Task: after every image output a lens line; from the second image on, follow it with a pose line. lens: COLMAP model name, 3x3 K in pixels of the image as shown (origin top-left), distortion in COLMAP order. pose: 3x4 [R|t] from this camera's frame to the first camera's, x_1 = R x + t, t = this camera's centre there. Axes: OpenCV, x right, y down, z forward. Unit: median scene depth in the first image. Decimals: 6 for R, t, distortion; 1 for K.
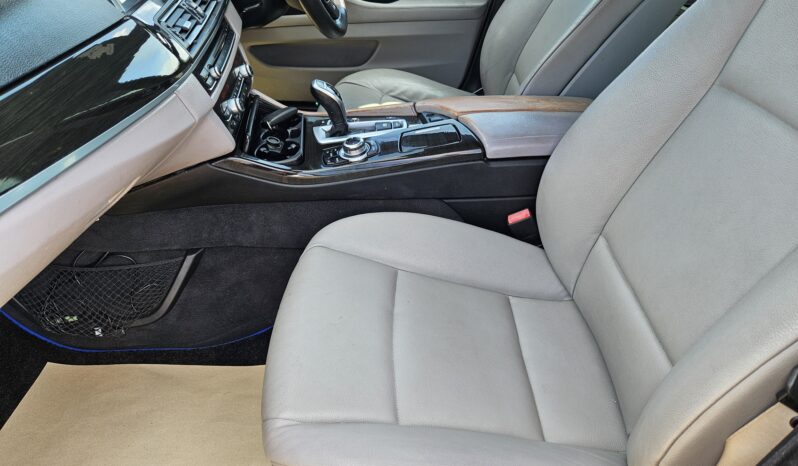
lens RADIAL K [[552.6, 0, 399.0], [0, 552.6, 233.0], [0, 0, 1]] dist [0.048277, -0.054511]
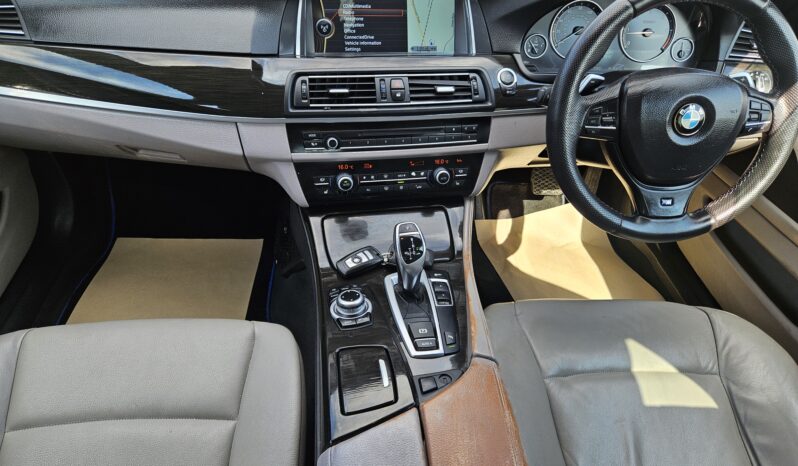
lens RADIAL K [[535.9, 0, 397.4], [0, 535.9, 227.0], [0, 0, 1]] dist [0.053754, -0.046738]
pose [[0.089891, 0.607908, -0.788903, 0.412040], [-0.627336, 0.649782, 0.429224, -0.531149], [0.773544, 0.456323, 0.439772, 0.582974]]
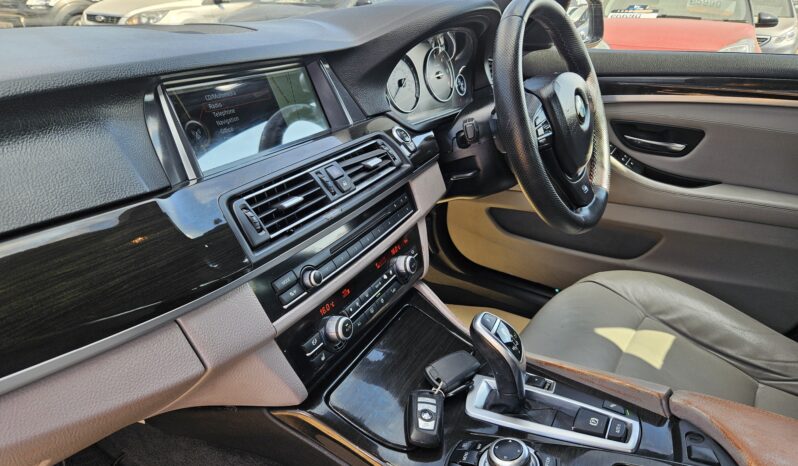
lens RADIAL K [[535.9, 0, 397.4], [0, 535.9, 227.0], [0, 0, 1]] dist [0.053754, -0.046738]
pose [[0.835425, 0.201275, -0.511422, 0.043937], [-0.310672, 0.940544, -0.137334, -0.232291], [0.453373, 0.273617, 0.848285, 0.404367]]
